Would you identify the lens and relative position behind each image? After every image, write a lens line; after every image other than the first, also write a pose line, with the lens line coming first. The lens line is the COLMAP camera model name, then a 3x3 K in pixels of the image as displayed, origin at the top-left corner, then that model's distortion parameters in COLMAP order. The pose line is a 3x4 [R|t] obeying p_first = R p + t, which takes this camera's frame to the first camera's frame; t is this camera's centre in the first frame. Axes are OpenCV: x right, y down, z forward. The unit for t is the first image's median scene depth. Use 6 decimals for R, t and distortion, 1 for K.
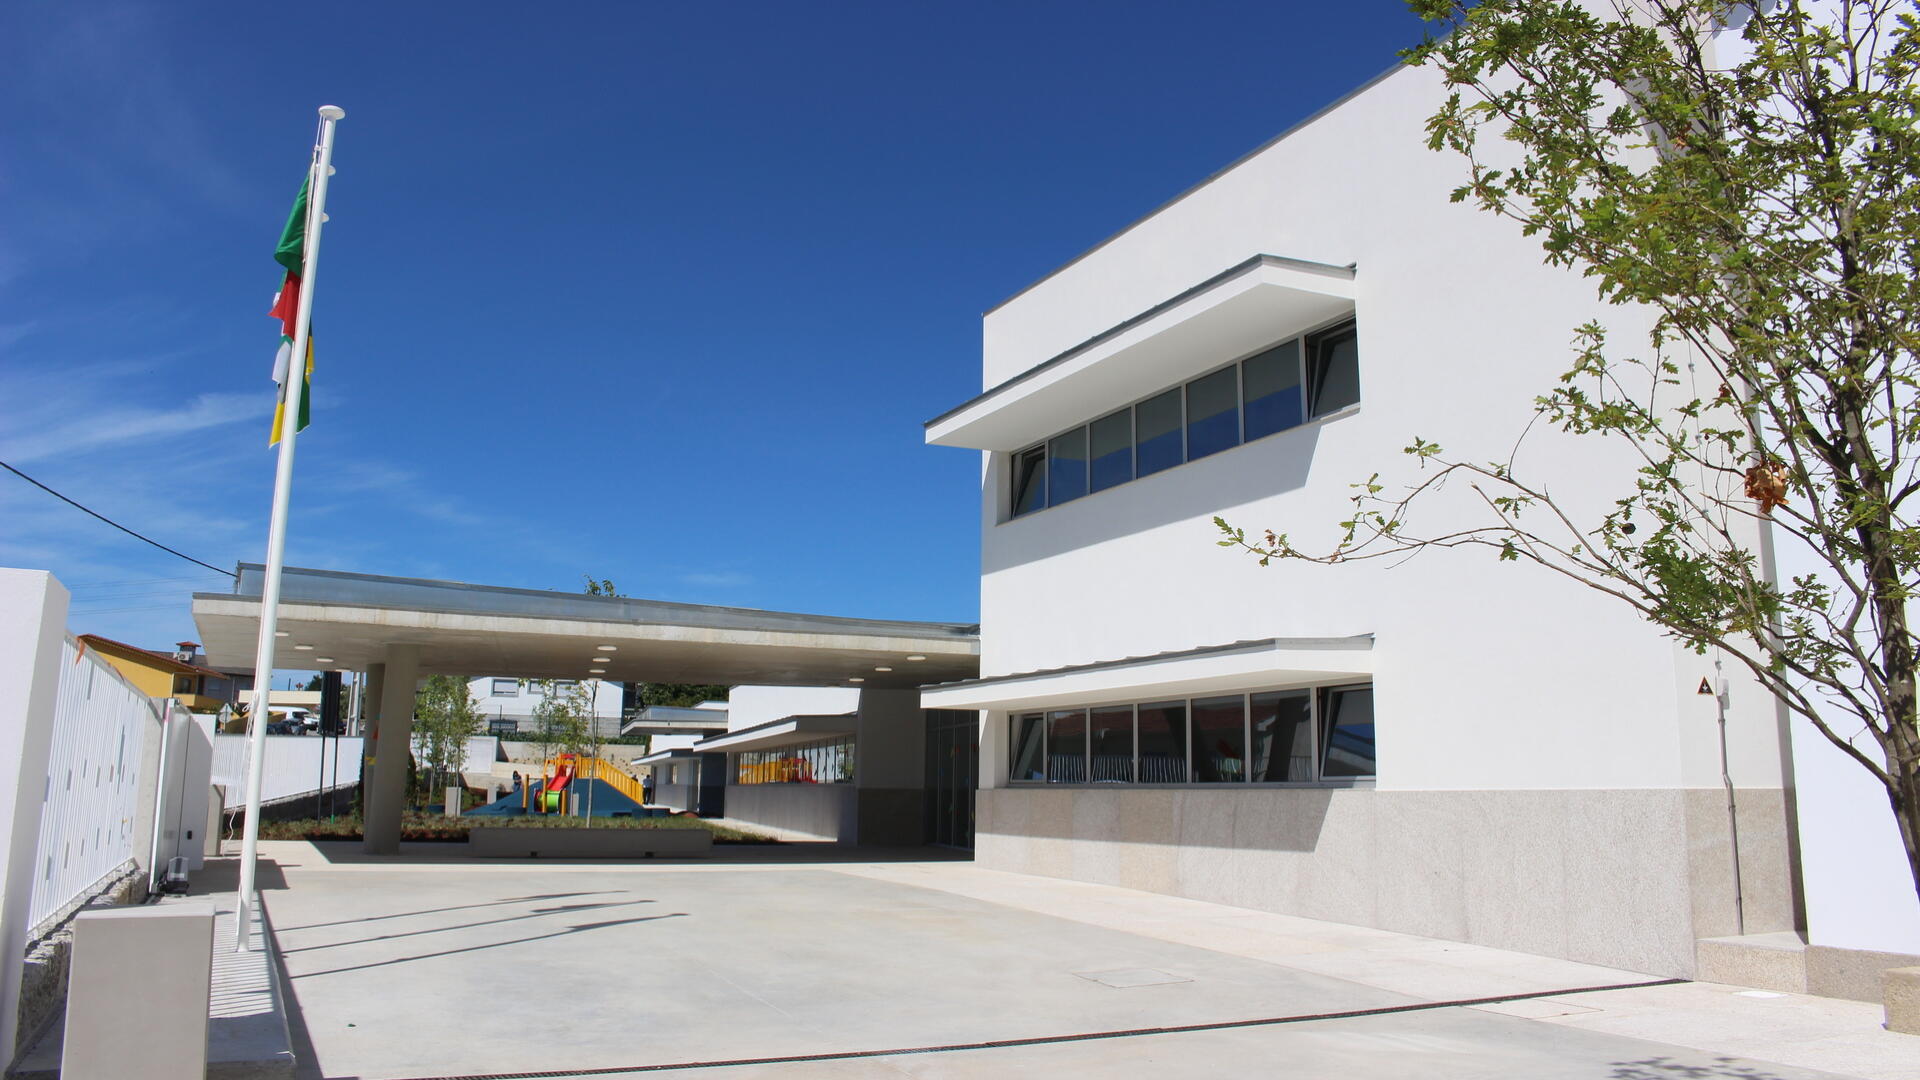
lens RADIAL K [[1491.6, 0, 959.4], [0, 1491.6, 574.7], [0, 0, 1]] dist [-0.105652, 0.008734]
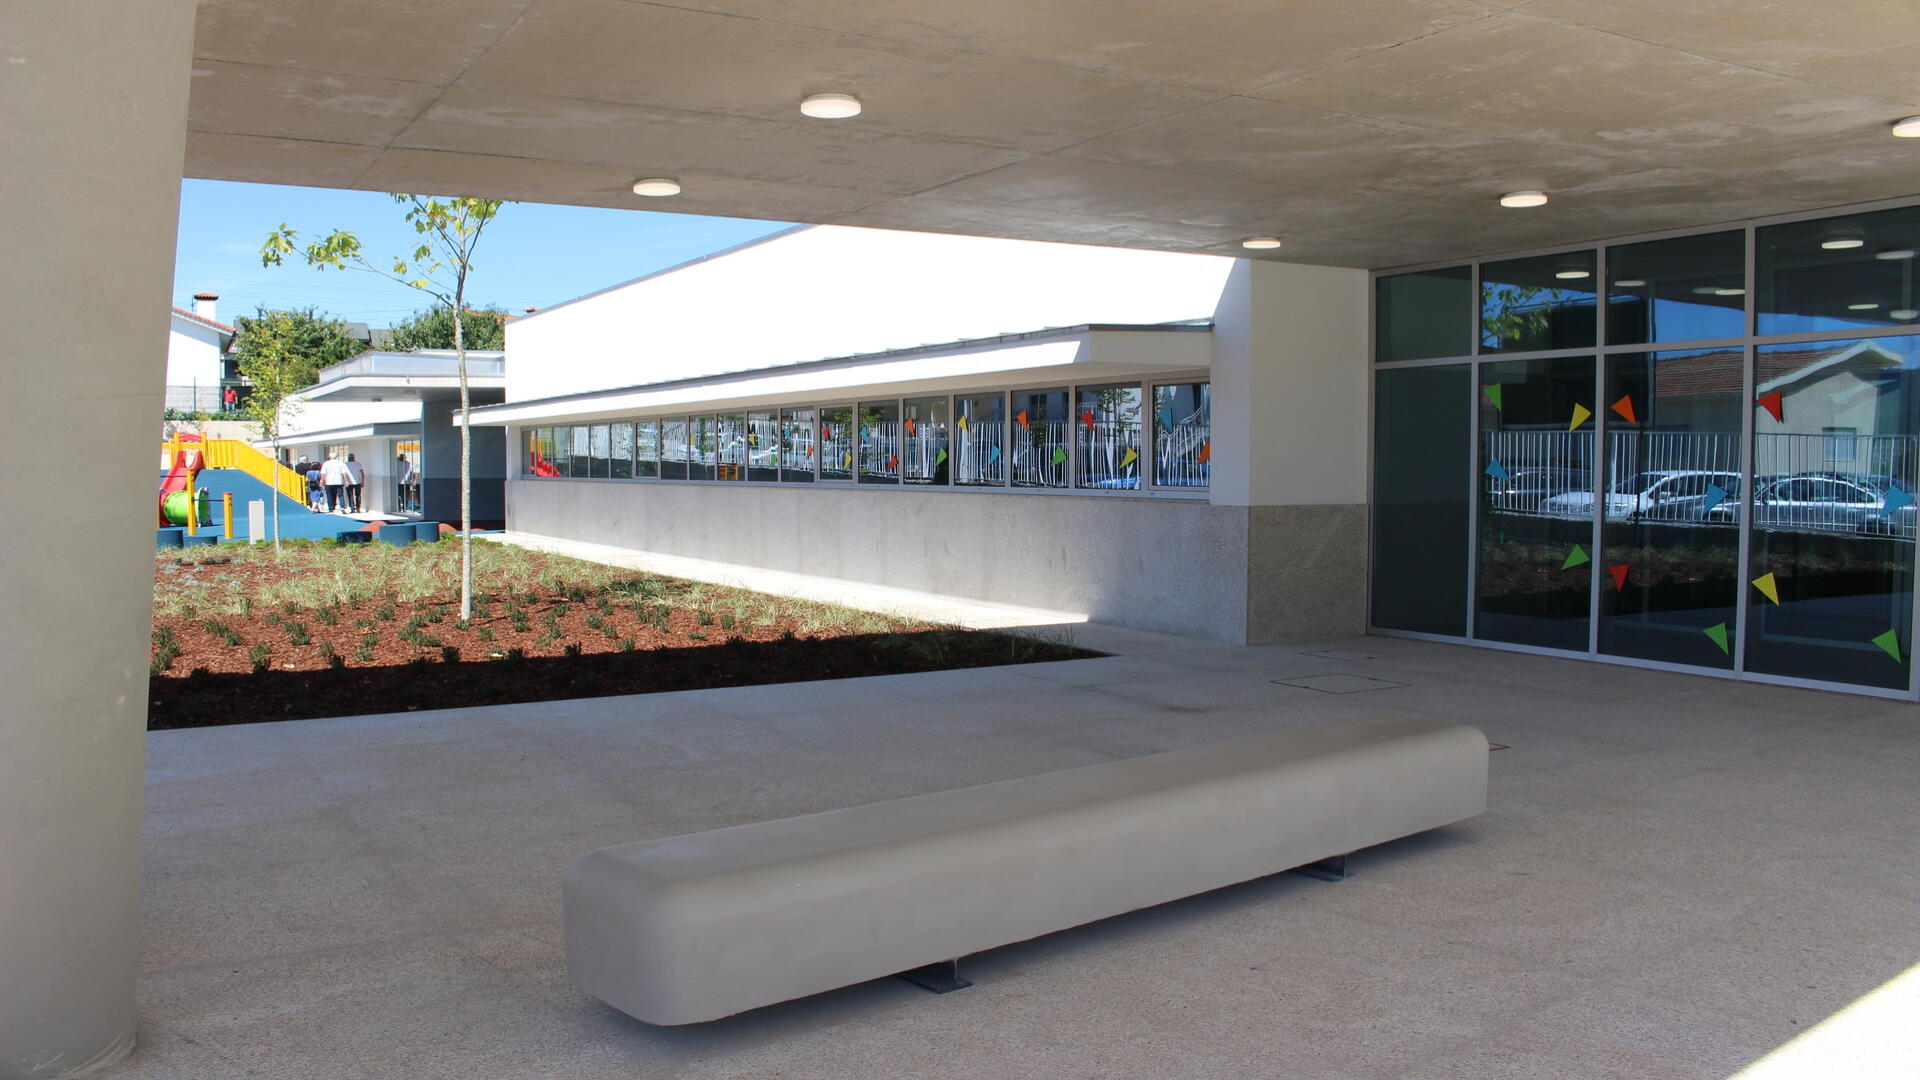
lens RADIAL K [[1491.6, 0, 959.4], [0, 1491.6, 574.7], [0, 0, 1]] dist [-0.105652, 0.008734]
pose [[0.962320, -0.029425, 0.270322, -0.359525], [-0.029801, 0.976727, 0.212407, 0.111450], [-0.270281, -0.212460, 0.939047, 0.904875]]
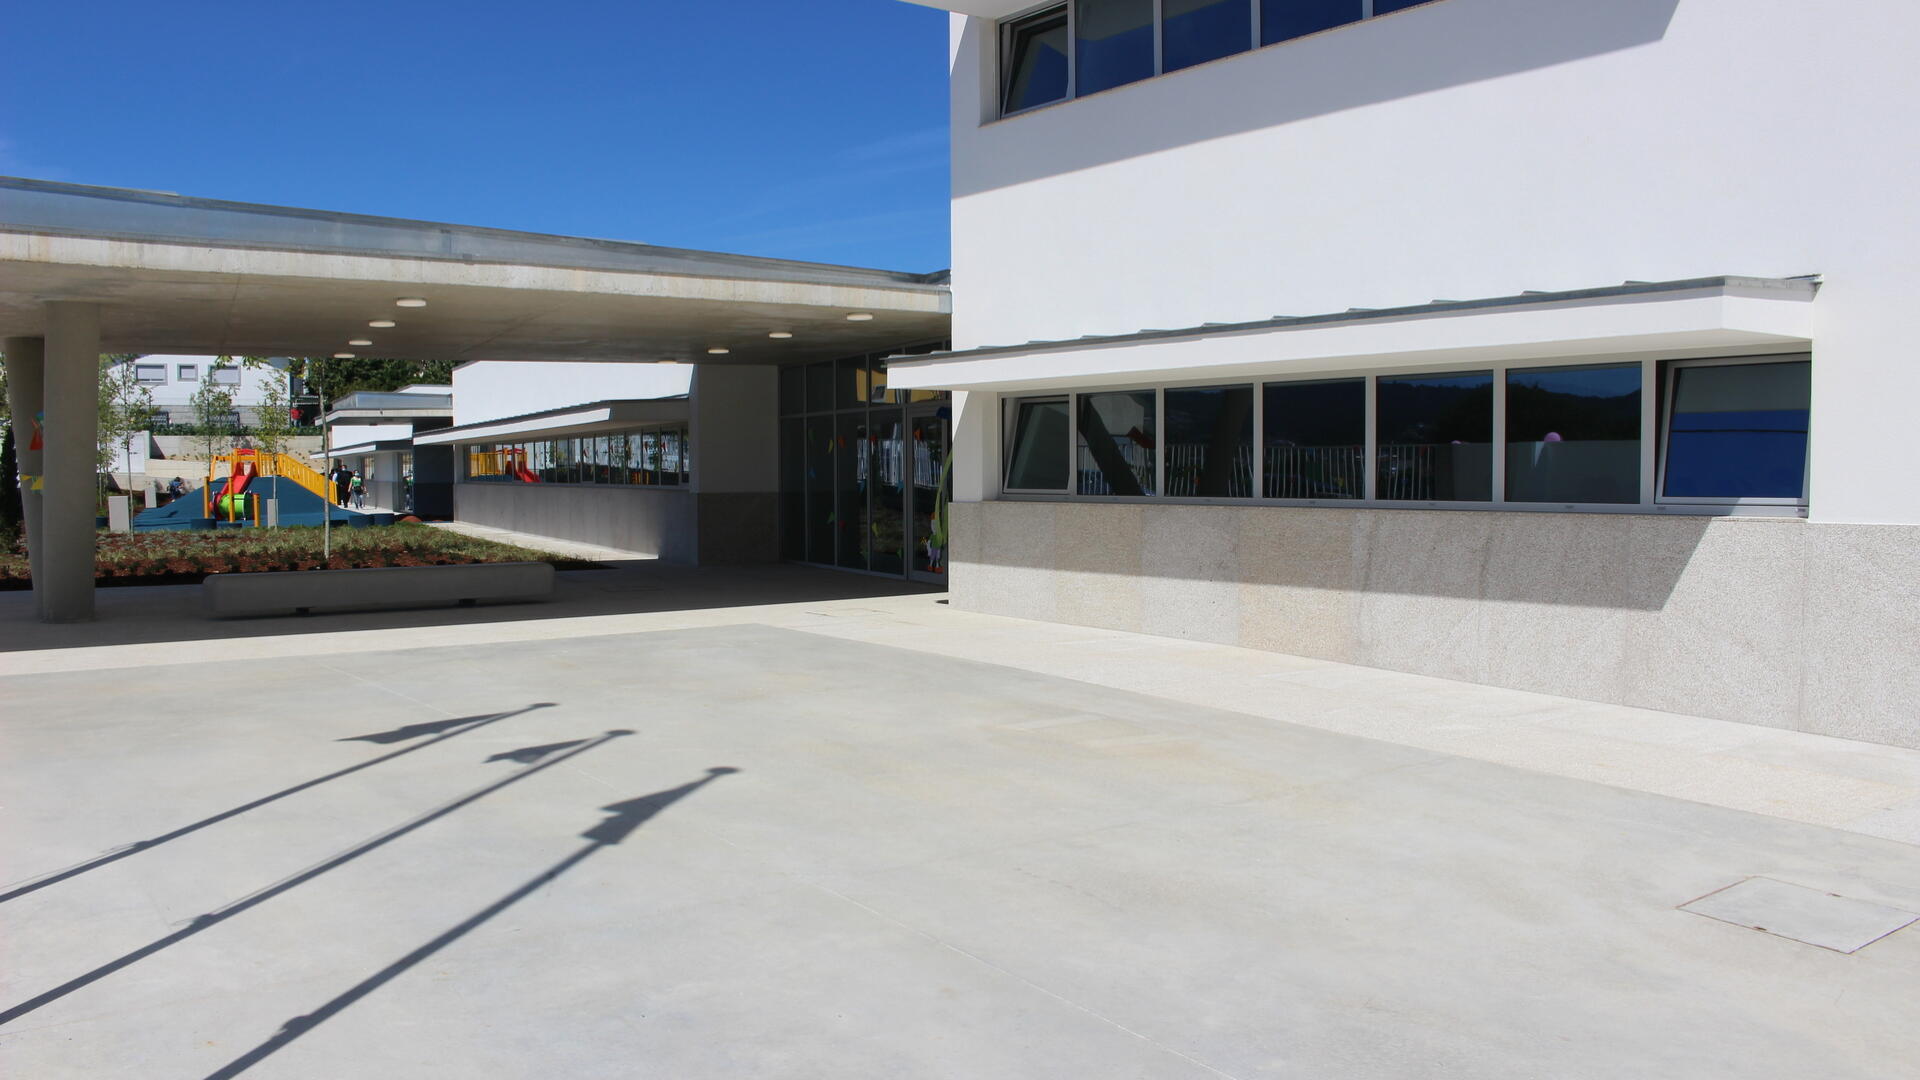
lens RADIAL K [[1491.6, 0, 959.4], [0, 1491.6, 574.7], [0, 0, 1]] dist [-0.105652, 0.008734]
pose [[0.976699, -0.031609, 0.212275, -0.137537], [-0.014367, 0.977245, 0.211625, 0.025817], [-0.214134, -0.209743, 0.954020, 0.301918]]
